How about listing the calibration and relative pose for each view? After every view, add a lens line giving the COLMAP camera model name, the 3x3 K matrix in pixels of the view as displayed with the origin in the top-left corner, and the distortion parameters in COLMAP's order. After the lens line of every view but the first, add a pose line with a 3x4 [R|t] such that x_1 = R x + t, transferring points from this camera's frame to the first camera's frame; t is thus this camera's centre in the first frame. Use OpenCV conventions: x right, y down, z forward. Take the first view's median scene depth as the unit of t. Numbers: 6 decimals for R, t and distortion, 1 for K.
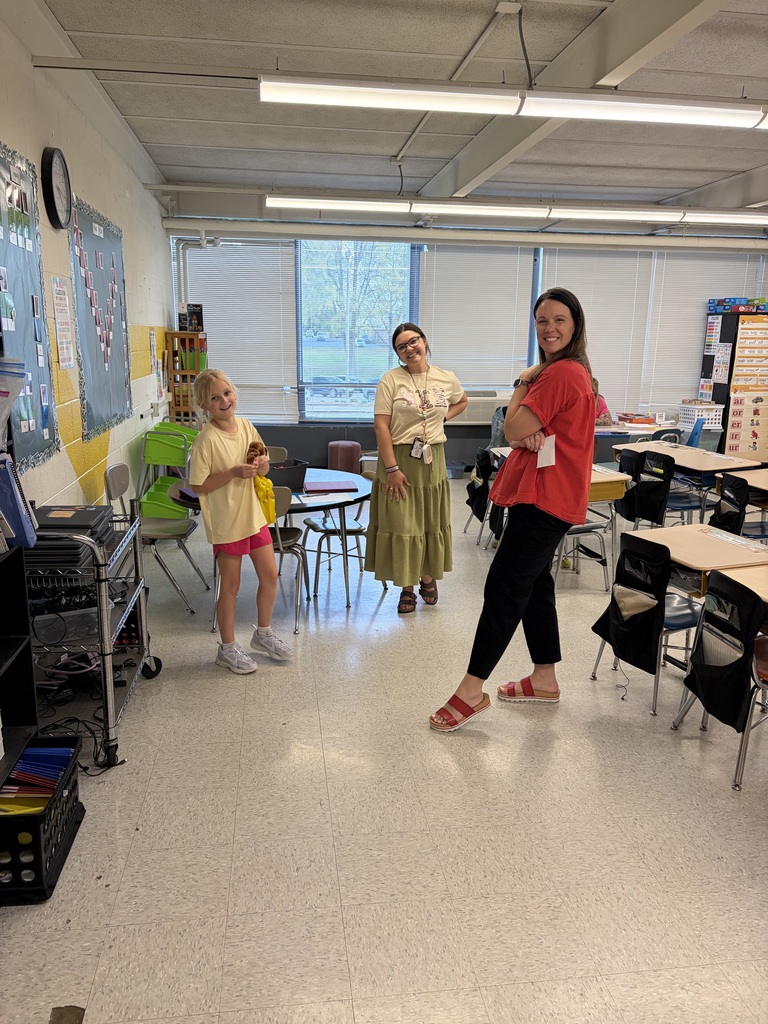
lens RADIAL K [[778.5, 0, 387.1], [0, 778.5, 516.8], [0, 0, 1]] dist [-0.001584, 0.000158]
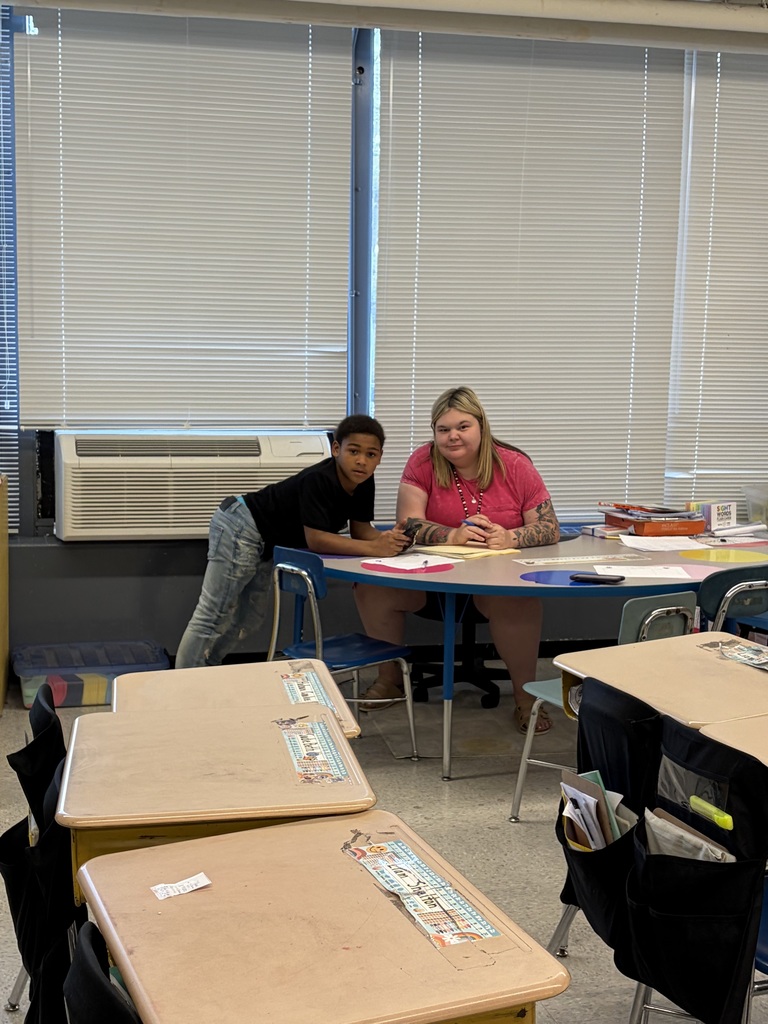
lens RADIAL K [[1513.3, 0, 381.6], [0, 1513.3, 510.7], [0, 0, 1]] dist [0.003786, 0.000000]
pose [[0.994218, -0.010266, 0.106888, 0.126402], [0.020304, 0.995436, -0.093245, -0.069068], [-0.105443, 0.094876, 0.989889, 0.345380]]
